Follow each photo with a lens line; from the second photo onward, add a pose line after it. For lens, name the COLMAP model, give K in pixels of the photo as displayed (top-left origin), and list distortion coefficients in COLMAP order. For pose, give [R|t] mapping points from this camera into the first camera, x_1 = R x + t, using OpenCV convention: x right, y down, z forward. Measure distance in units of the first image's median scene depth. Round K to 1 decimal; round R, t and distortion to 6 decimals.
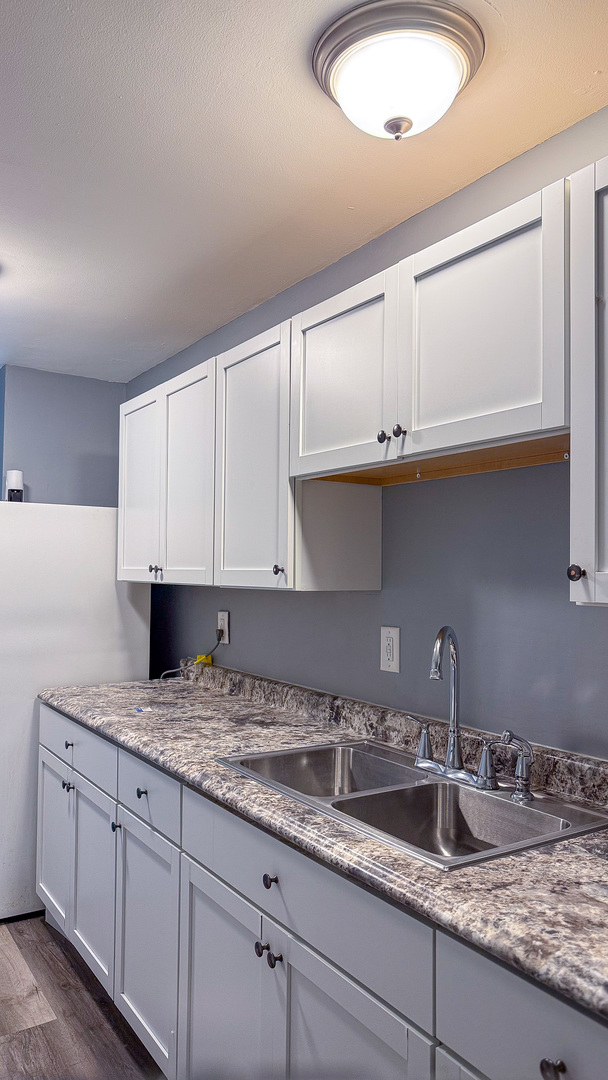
lens RADIAL K [[756.1, 0, 302.6], [0, 756.1, 540.1], [0, 0, 1]] dist [-0.012517, 0.015752]
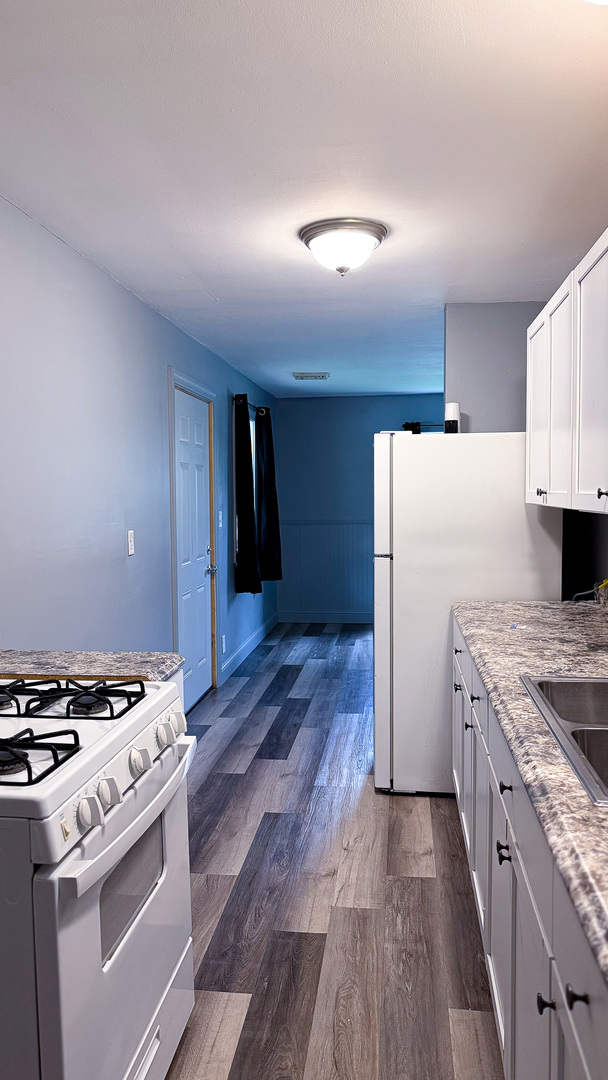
lens RADIAL K [[756.1, 0, 300.1], [0, 756.1, 542.1], [0, 0, 1]] dist [-0.012517, 0.015752]
pose [[0.761473, 0.020035, -0.647887, 0.213760], [0.050713, 0.994617, 0.090360, -0.003085], [0.646210, -0.101663, 0.756358, 0.019949]]
